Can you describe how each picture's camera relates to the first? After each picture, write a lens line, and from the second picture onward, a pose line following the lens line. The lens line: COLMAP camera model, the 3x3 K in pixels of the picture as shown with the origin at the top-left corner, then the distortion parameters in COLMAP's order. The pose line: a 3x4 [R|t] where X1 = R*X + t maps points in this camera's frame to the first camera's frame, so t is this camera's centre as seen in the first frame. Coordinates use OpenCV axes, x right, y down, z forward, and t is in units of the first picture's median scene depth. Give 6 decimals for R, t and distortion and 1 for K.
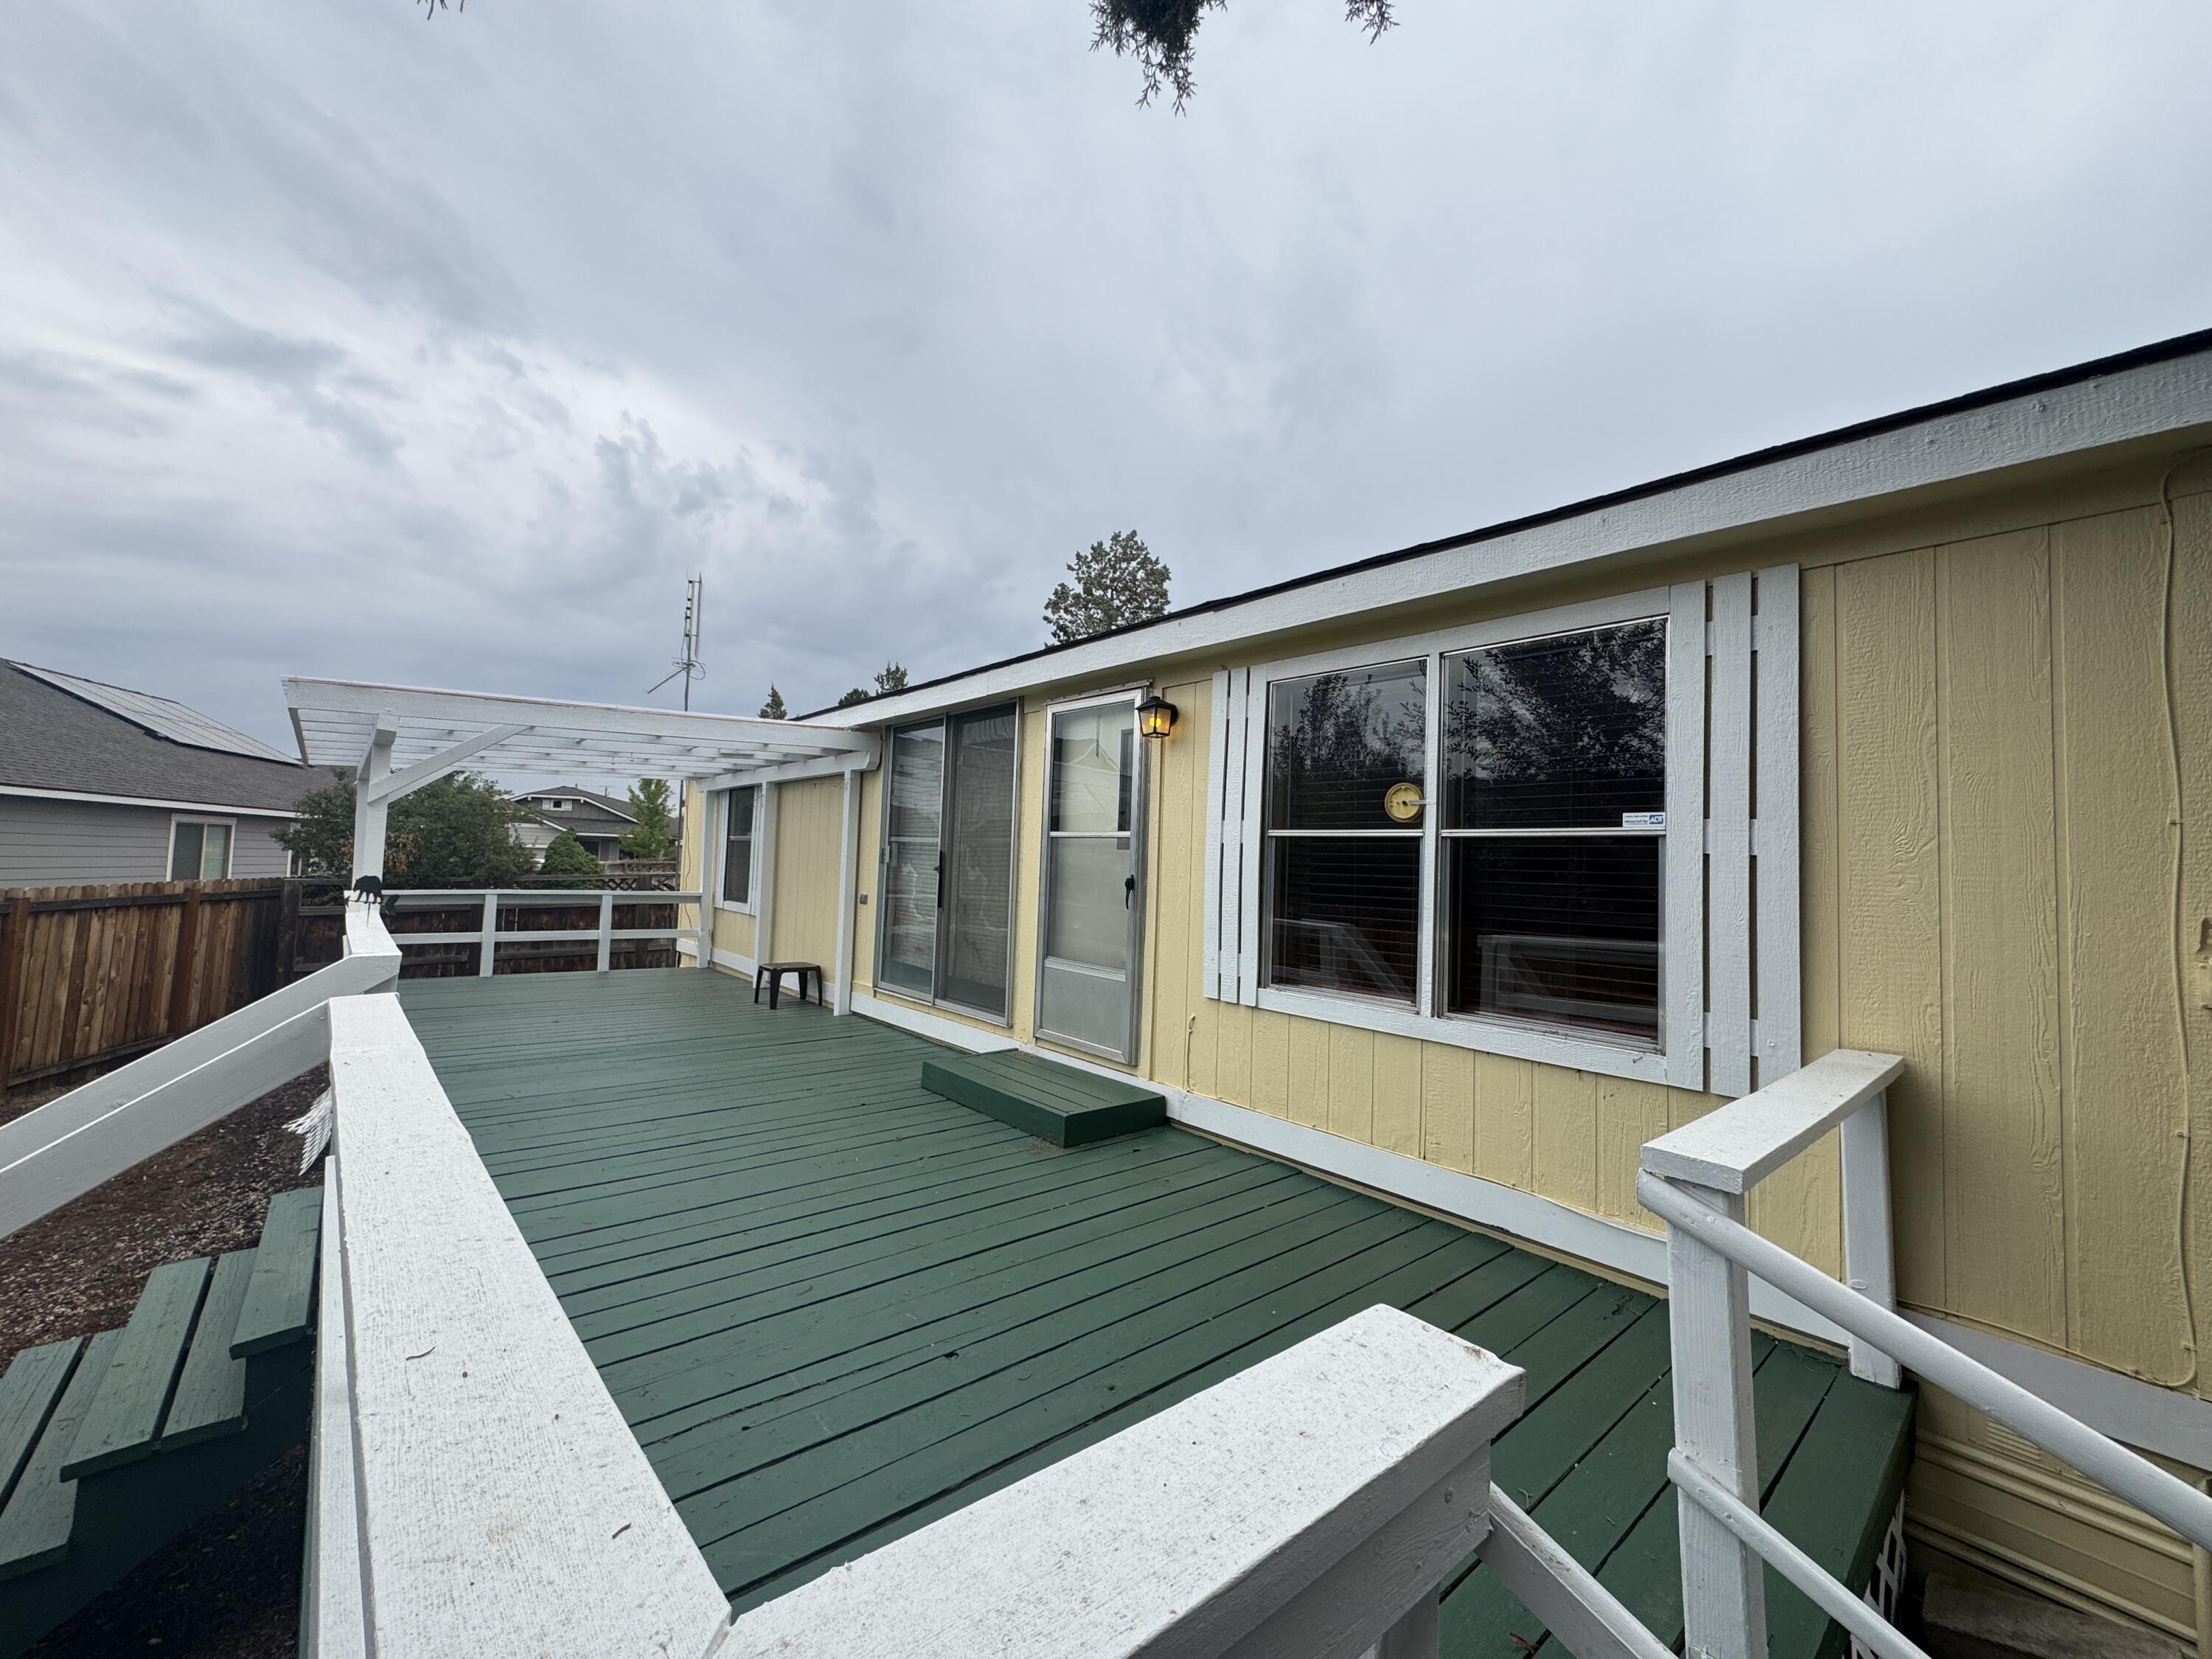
lens RADIAL K [[888.1, 0, 1112.5], [0, 888.1, 829.5], [0, 0, 1]] dist [-0.006007, -0.000142]
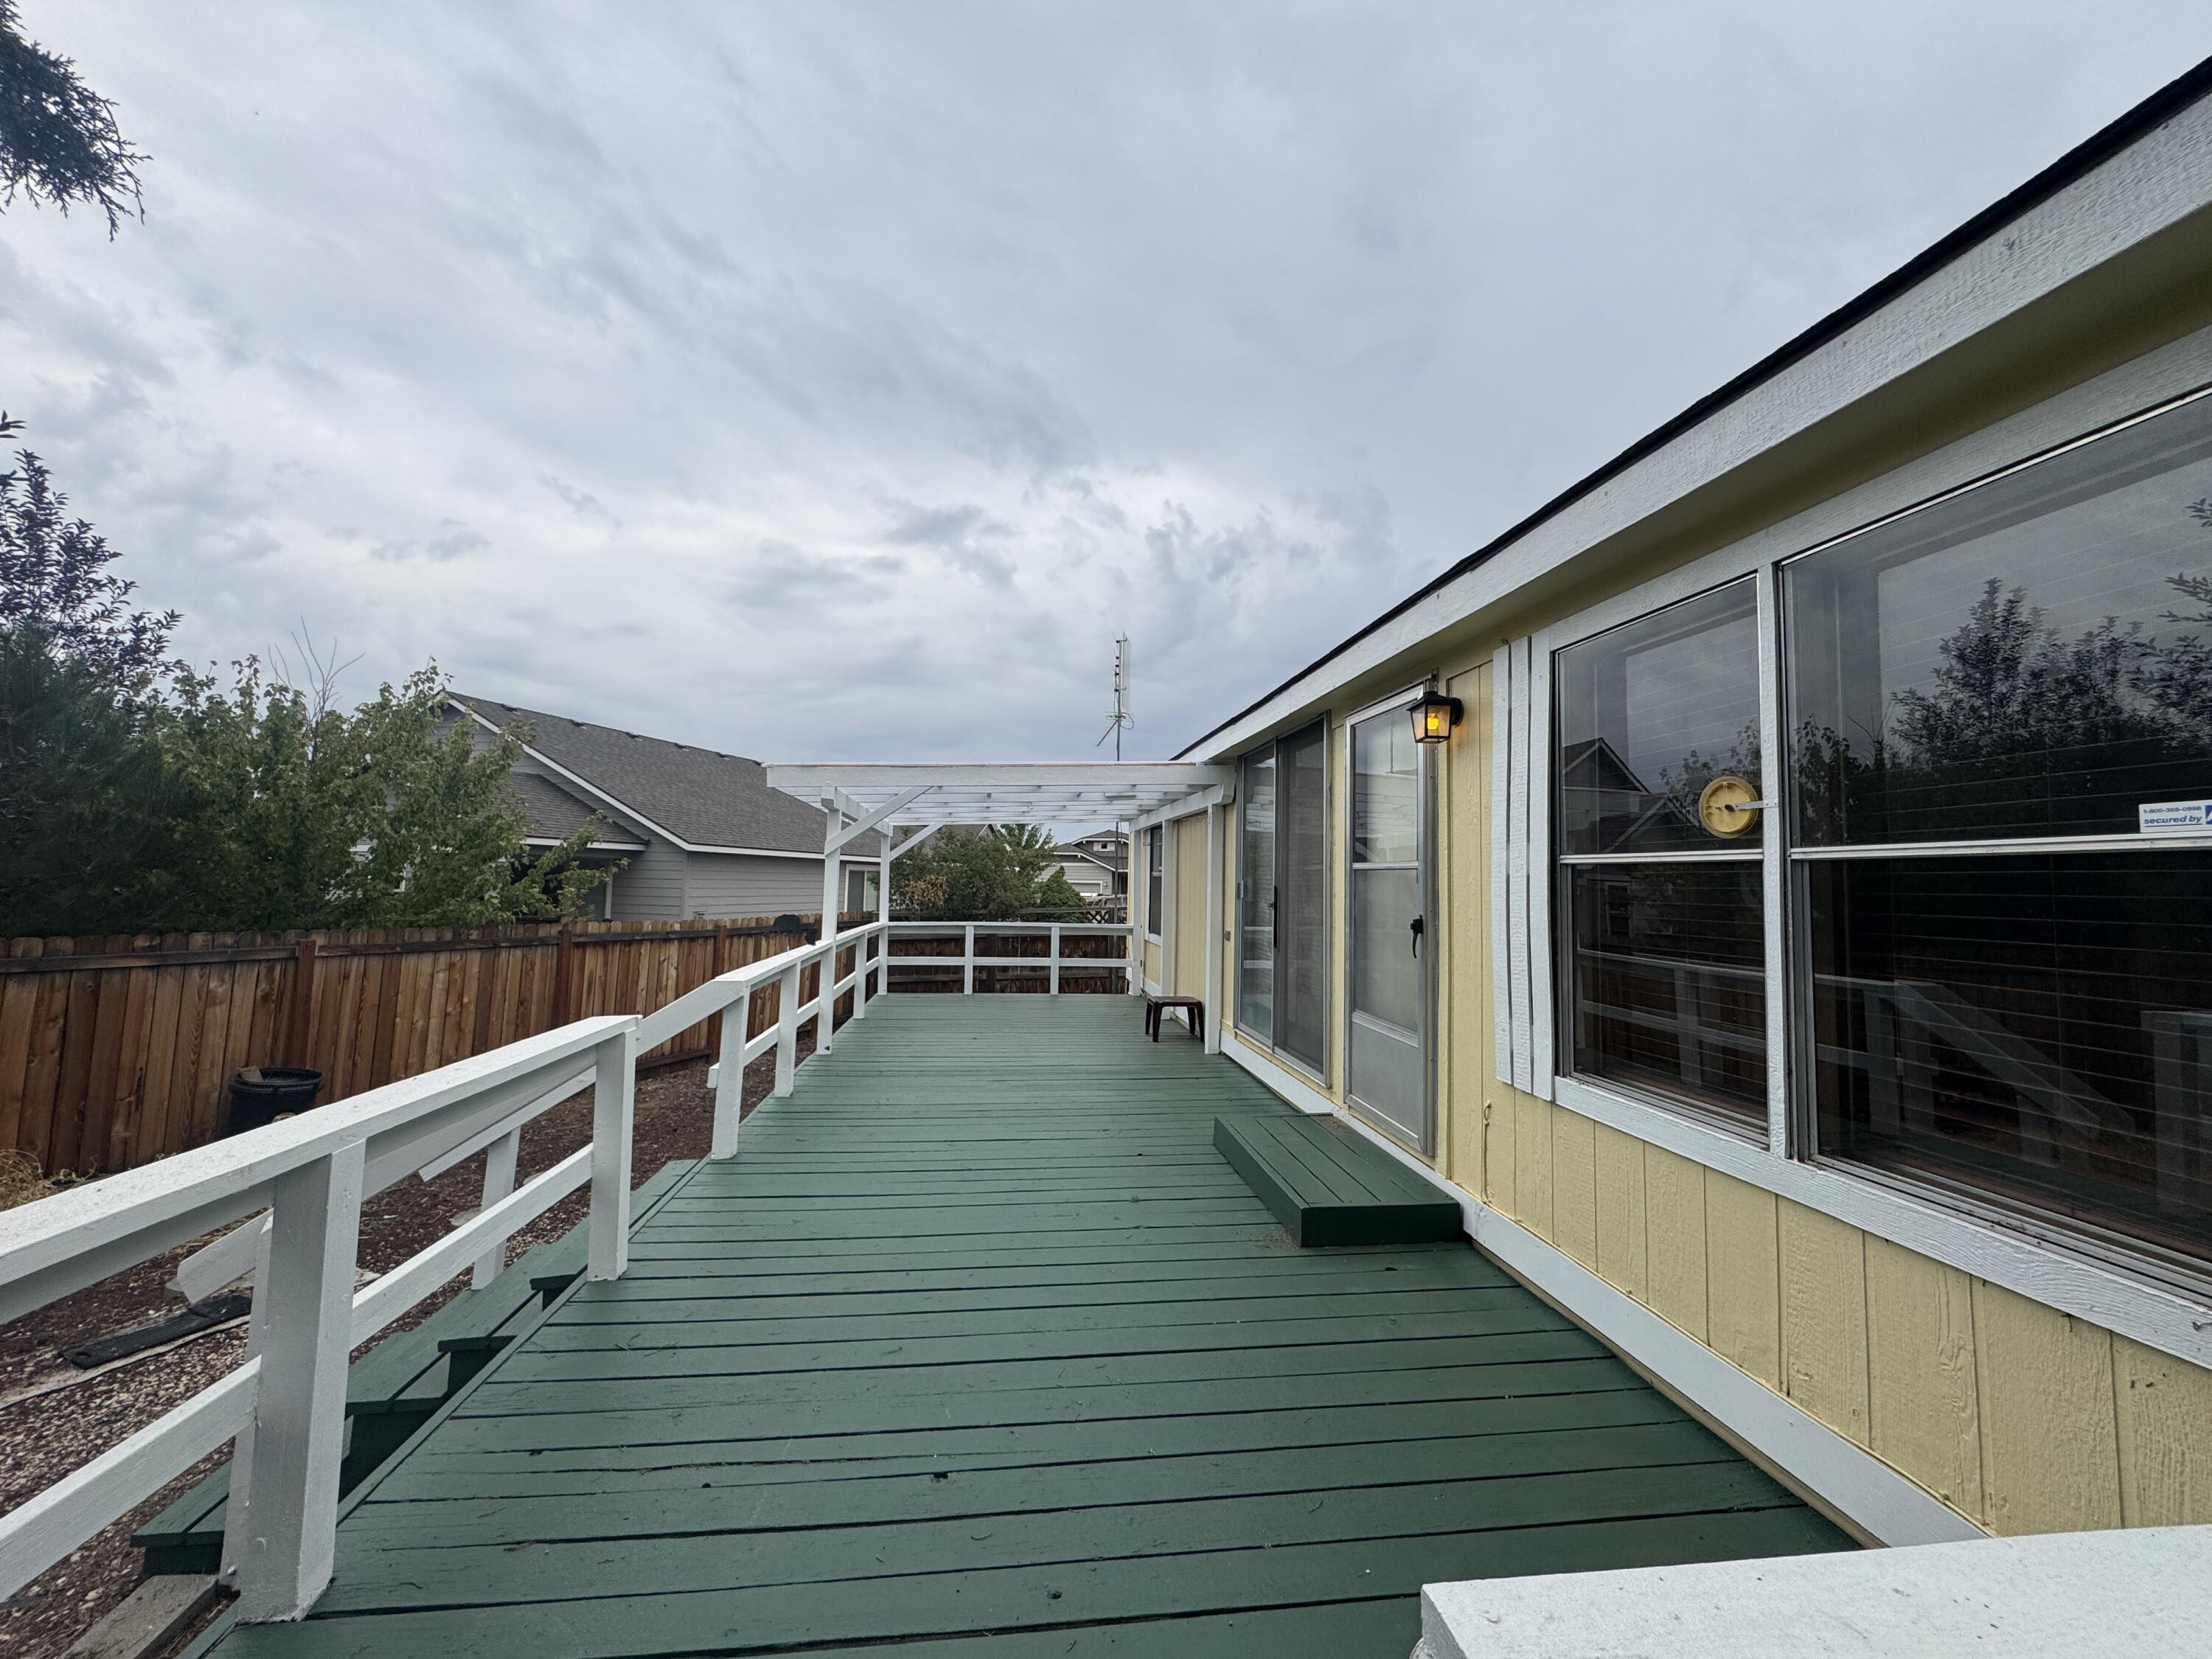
lens RADIAL K [[890.2, 0, 1106.0], [0, 890.2, 829.5], [0, 0, 1]] dist [0.000579, -0.000294]
pose [[0.833514, -0.049768, -0.550252, 0.232320], [0.031921, 0.998609, -0.041966, -0.001465], [0.551575, 0.017415, 0.833943, 0.169783]]
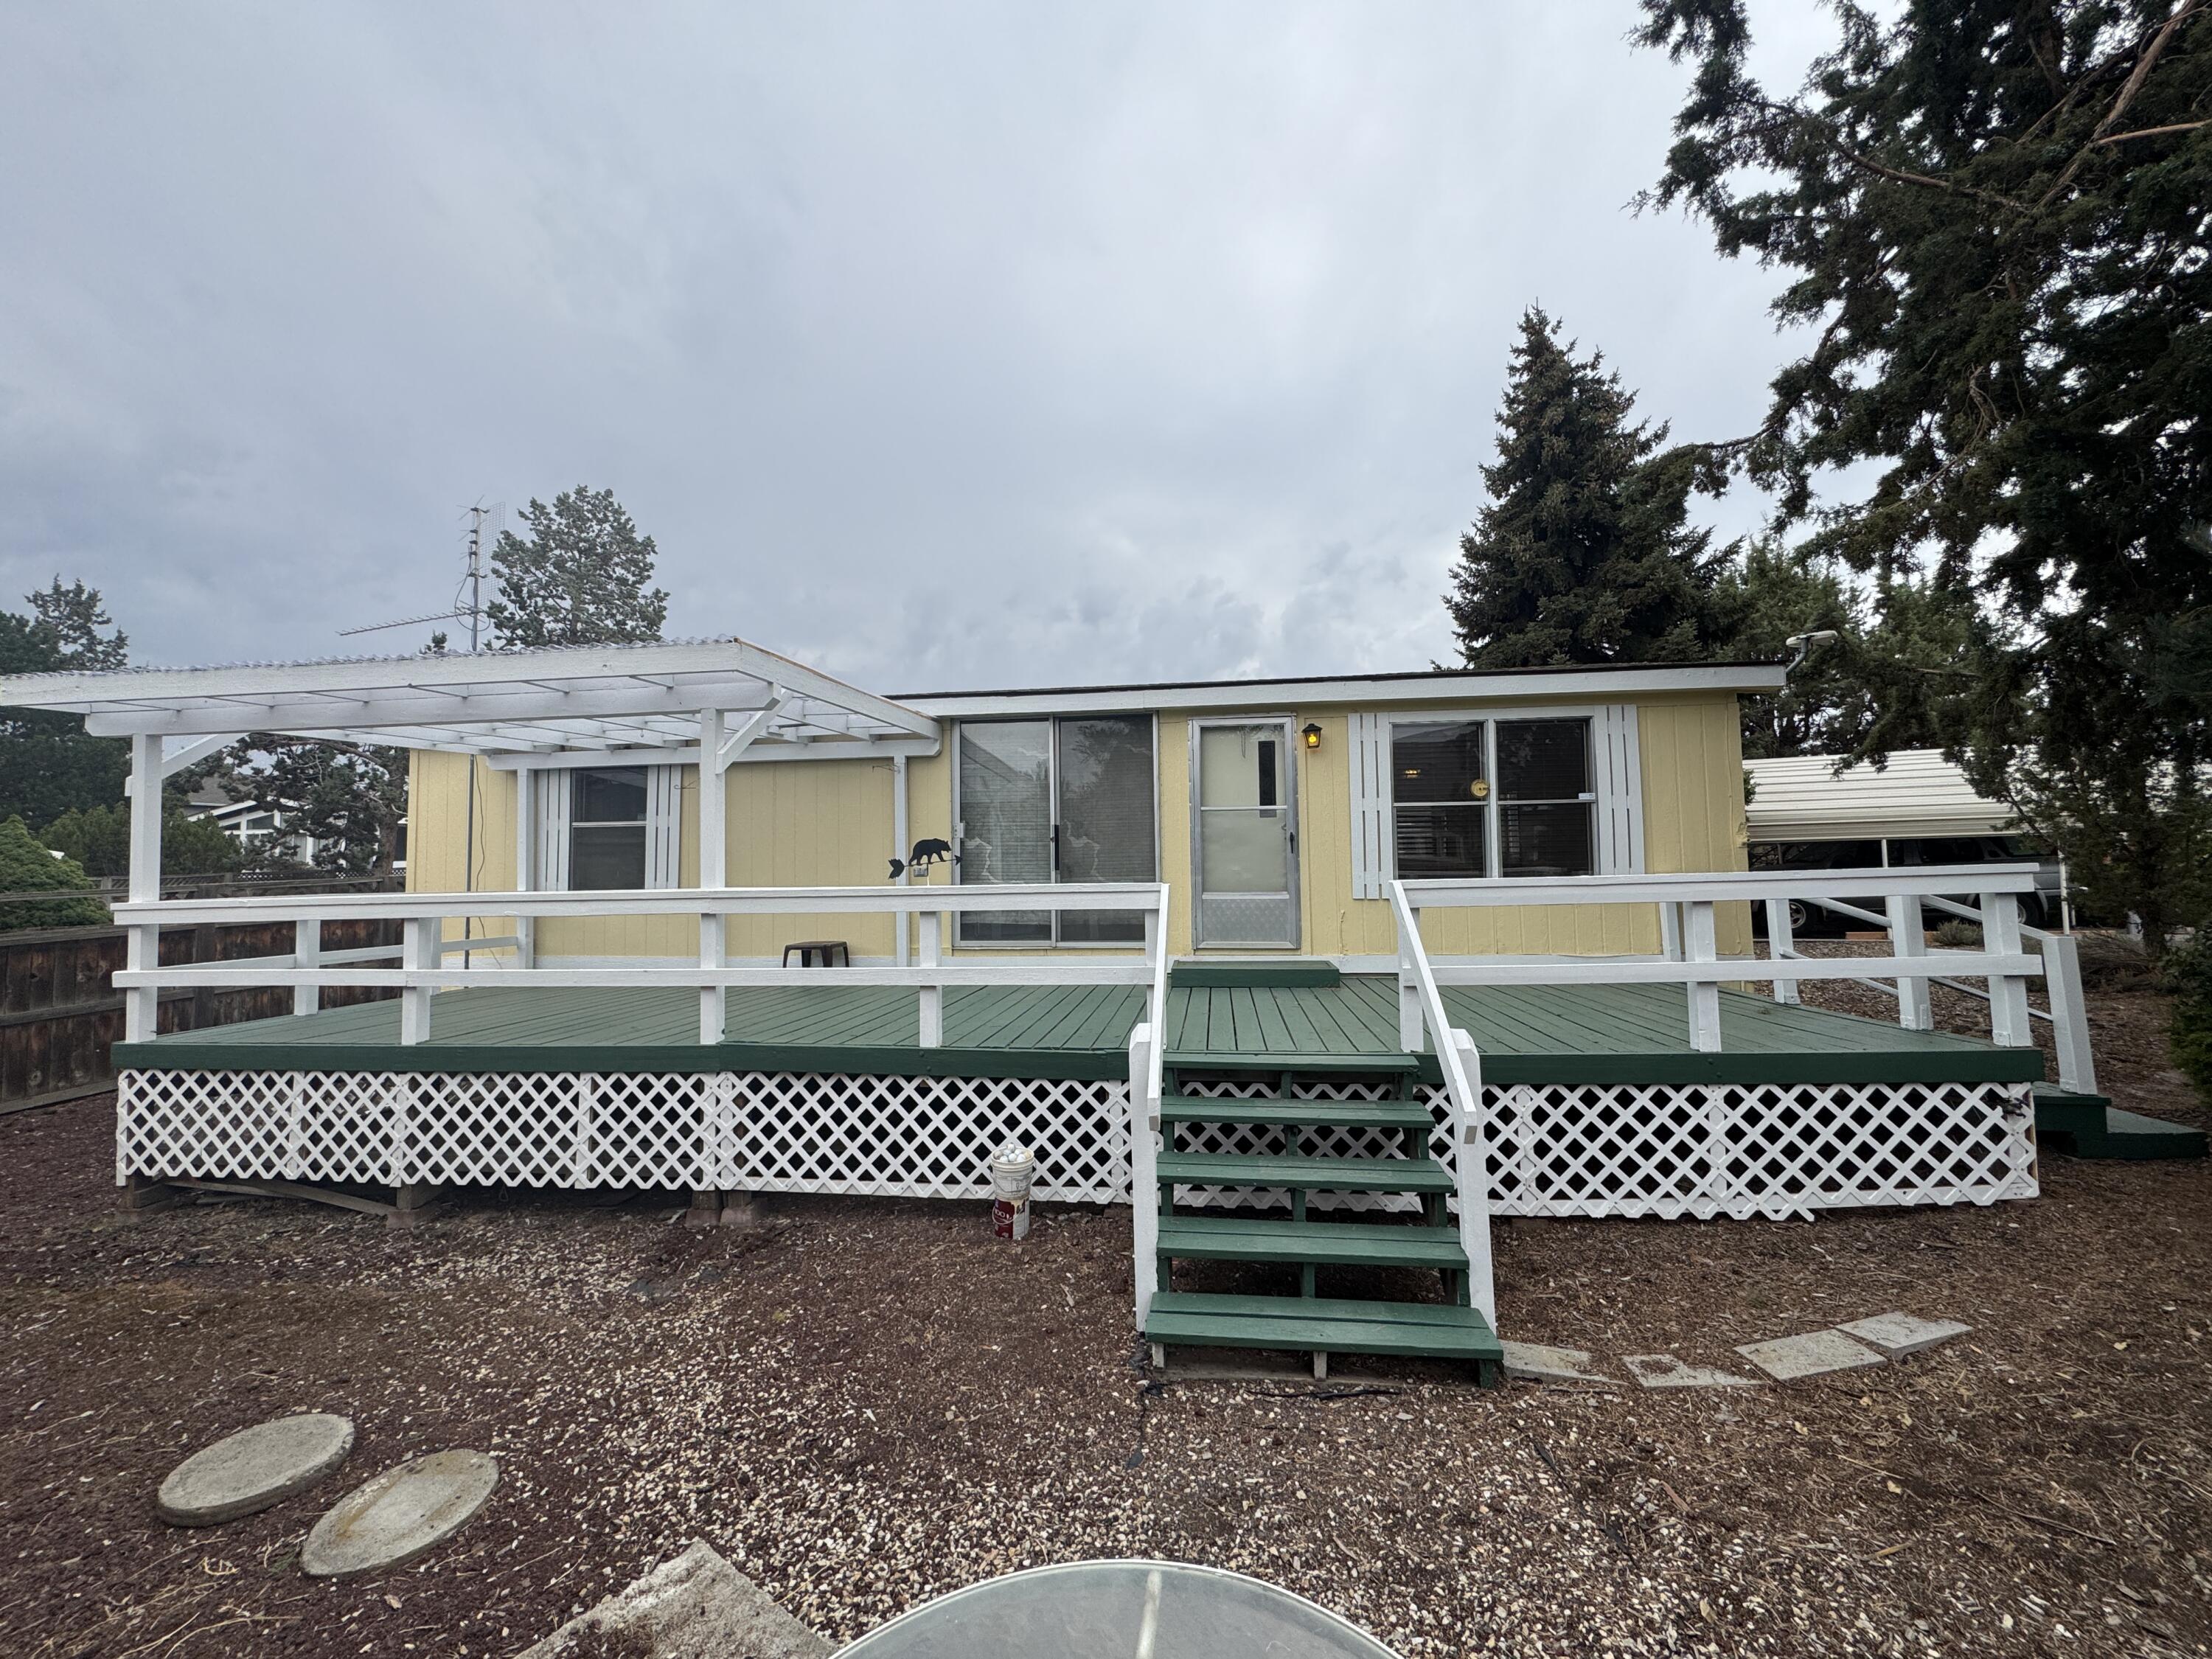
lens RADIAL K [[890.2, 0, 1106.0], [0, 890.2, 829.5], [0, 0, 1]] dist [0.000579, -0.000294]
pose [[0.745309, -0.014201, 0.666568, -1.309959], [0.013126, 0.999892, 0.006627, 0.031506], [-0.666590, 0.003810, 0.745415, 0.017606]]
